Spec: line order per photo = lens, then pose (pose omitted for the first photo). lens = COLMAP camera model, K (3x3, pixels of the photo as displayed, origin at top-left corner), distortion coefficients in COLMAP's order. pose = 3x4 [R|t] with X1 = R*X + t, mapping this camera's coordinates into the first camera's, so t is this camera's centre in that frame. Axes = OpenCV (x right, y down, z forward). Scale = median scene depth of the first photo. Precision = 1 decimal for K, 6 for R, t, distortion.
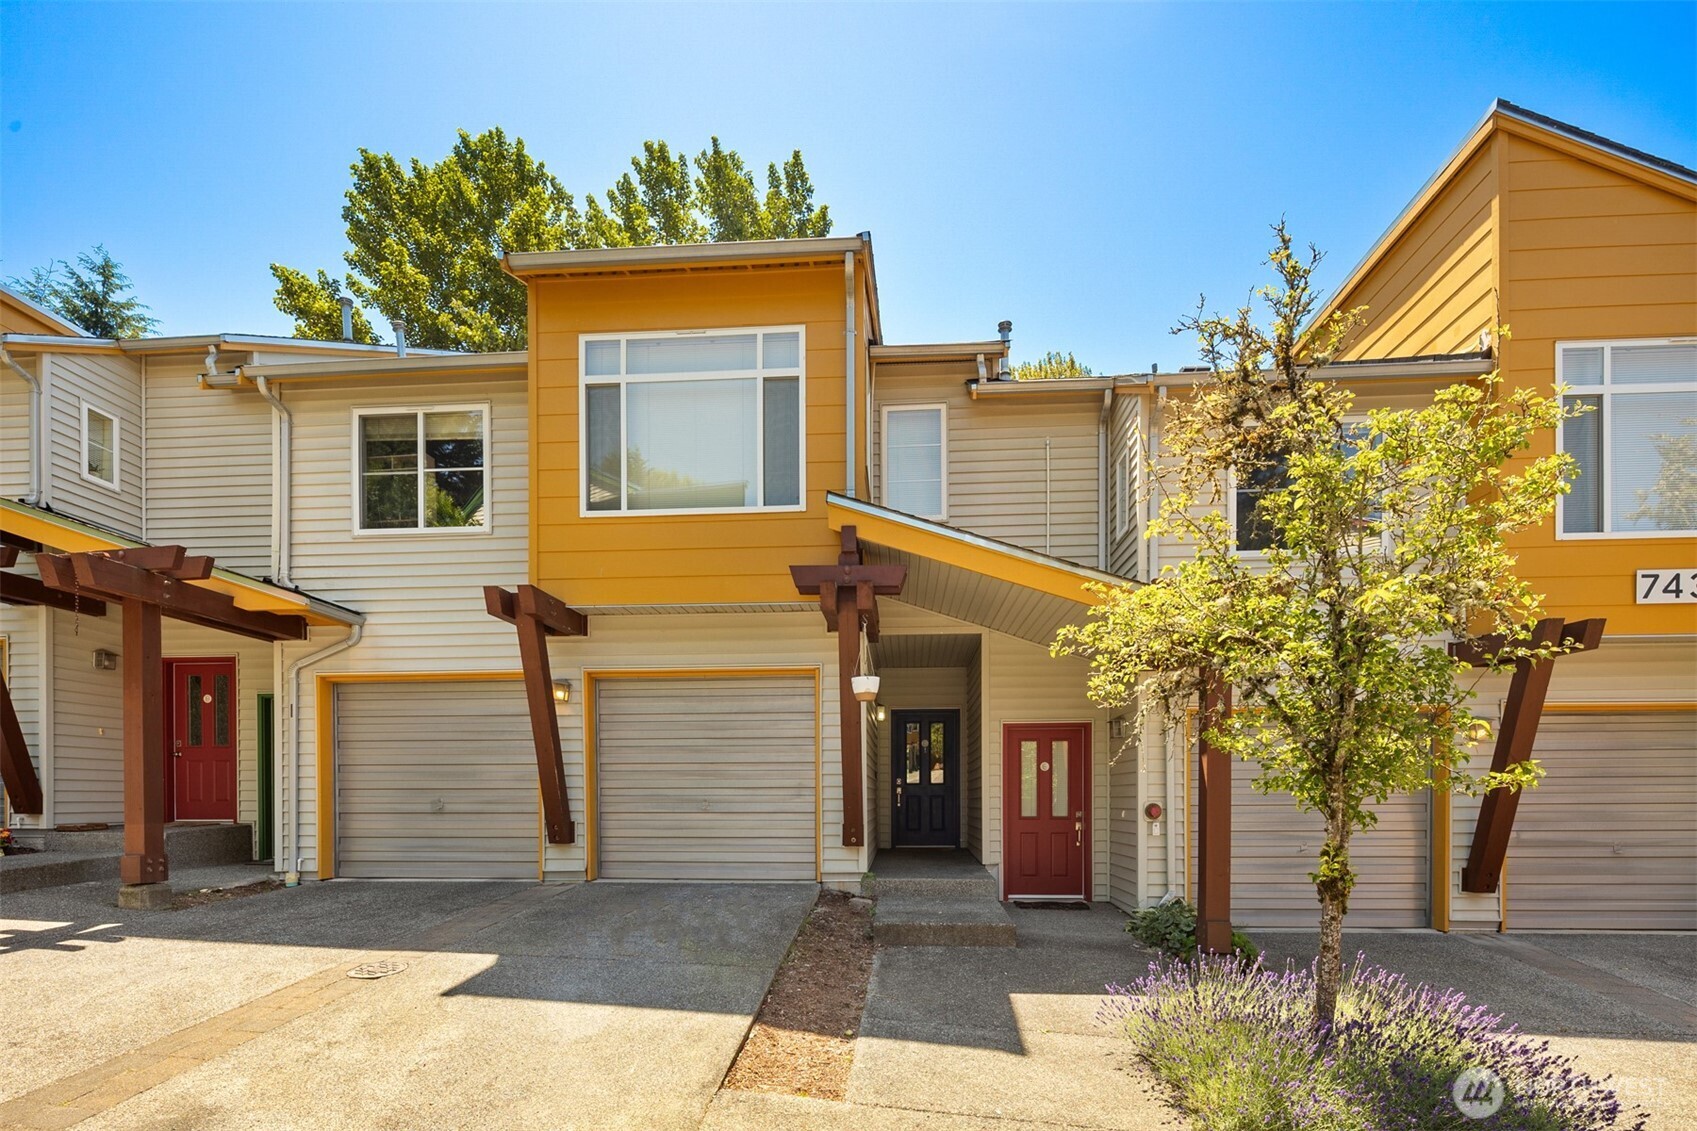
lens RADIAL K [[835.6, 0, 847.4], [0, 835.6, 681.3], [0, 0, 1]] dist [-0.001063, -0.000632]
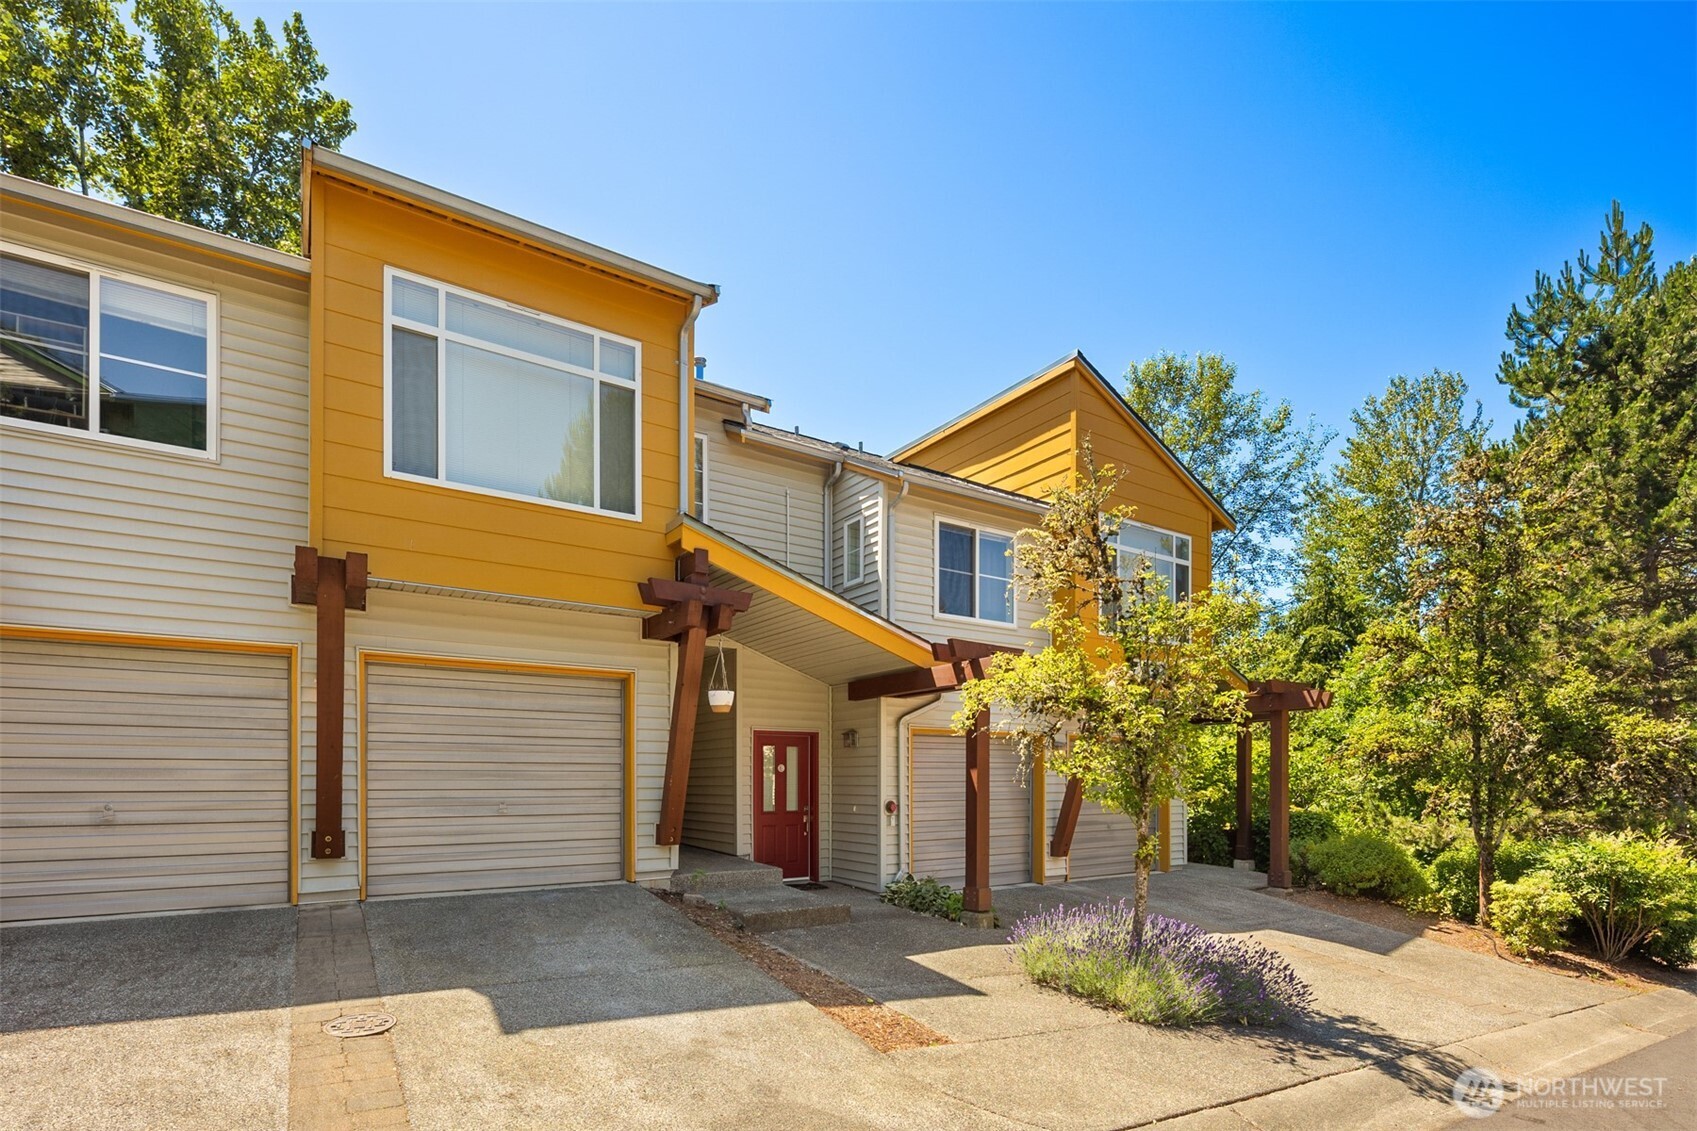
lens RADIAL K [[811.8, 0, 851.5], [0, 811.8, 633.8], [0, 0, 1]] dist [0.000390, 0.000332]
pose [[0.789697, 0.110265, 0.603507, -0.422609], [-0.086219, 0.993900, -0.068775, -0.016995], [-0.607409, 0.002278, 0.794386, 0.034238]]
